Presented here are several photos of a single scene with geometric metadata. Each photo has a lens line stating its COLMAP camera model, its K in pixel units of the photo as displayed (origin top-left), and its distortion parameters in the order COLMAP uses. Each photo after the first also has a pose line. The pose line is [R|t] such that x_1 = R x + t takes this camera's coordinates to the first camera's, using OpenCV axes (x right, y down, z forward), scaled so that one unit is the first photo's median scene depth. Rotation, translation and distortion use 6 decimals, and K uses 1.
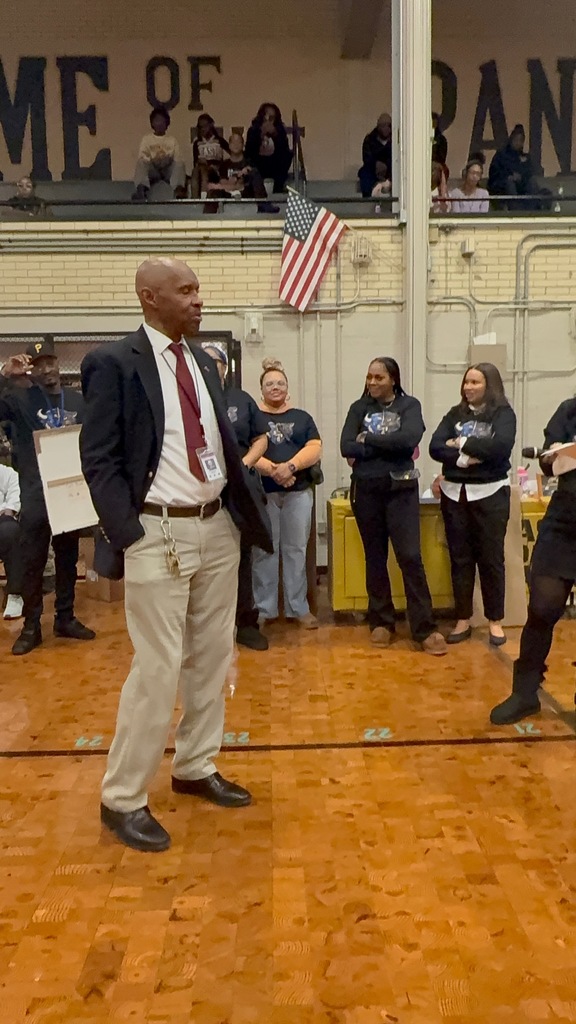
lens RADIAL K [[735.9, 0, 285.6], [0, 735.9, 511.5], [0, 0, 1]] dist [0.005053, 0.002011]
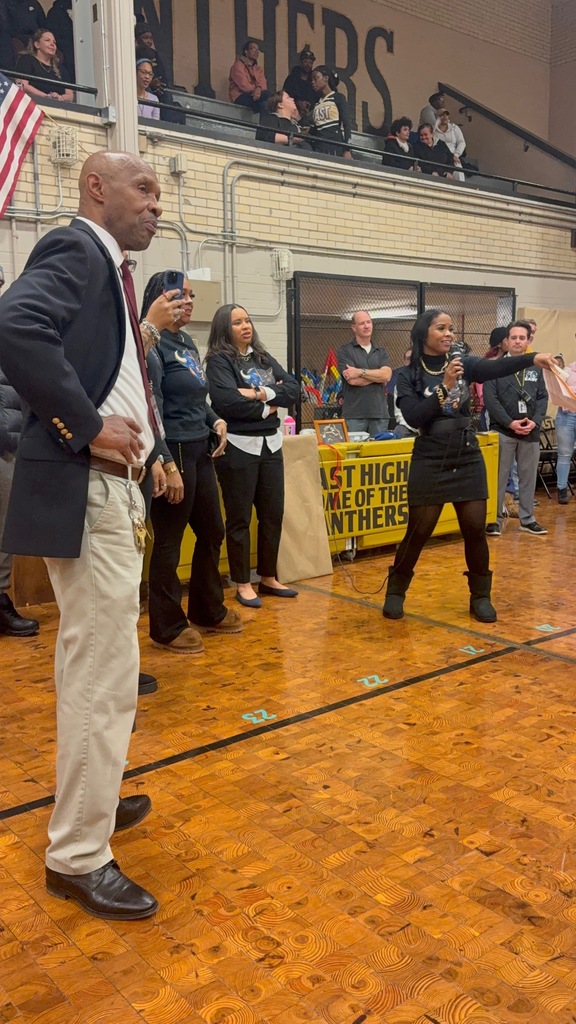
lens RADIAL K [[887.2, 0, 289.8], [0, 887.2, 517.8], [0, 0, 1]] dist [0.080174, -0.114393]
pose [[0.790848, -0.084329, 0.606174, -0.591628], [0.058602, 0.996345, 0.062153, 0.003674], [-0.609200, -0.013630, 0.792900, 0.114772]]
